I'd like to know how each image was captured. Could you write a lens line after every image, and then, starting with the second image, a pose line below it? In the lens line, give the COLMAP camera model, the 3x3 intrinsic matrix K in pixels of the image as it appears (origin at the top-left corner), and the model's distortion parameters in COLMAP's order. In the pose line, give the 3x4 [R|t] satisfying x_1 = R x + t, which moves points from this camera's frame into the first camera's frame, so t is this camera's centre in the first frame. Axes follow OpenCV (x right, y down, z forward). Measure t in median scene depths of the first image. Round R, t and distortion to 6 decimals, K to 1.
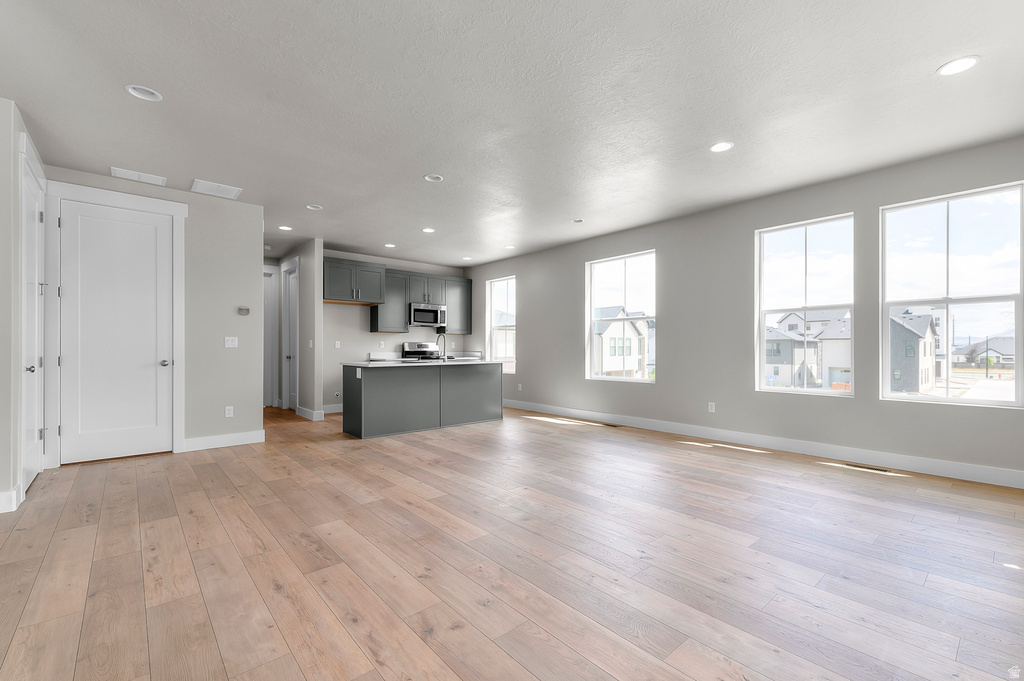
lens RADIAL K [[435.9, 0, 513.6], [0, 435.9, 347.6], [0, 0, 1]] dist [0.012722, -0.000073]
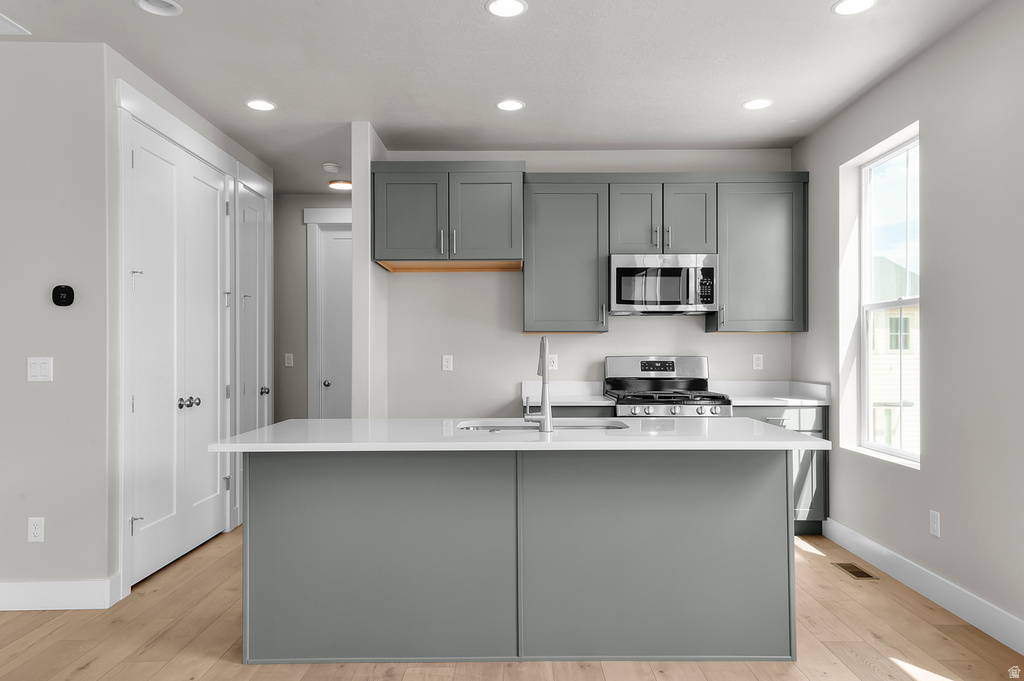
lens RADIAL K [[697.6, 0, 513.3], [0, 697.6, 346.7], [0, 0, 1]] dist [0.027151, -0.001217]
pose [[0.750126, -0.009577, -0.661225, 0.106165], [0.005273, 0.999950, -0.008500, -0.016236], [0.661273, 0.002890, 0.750139, 0.482155]]
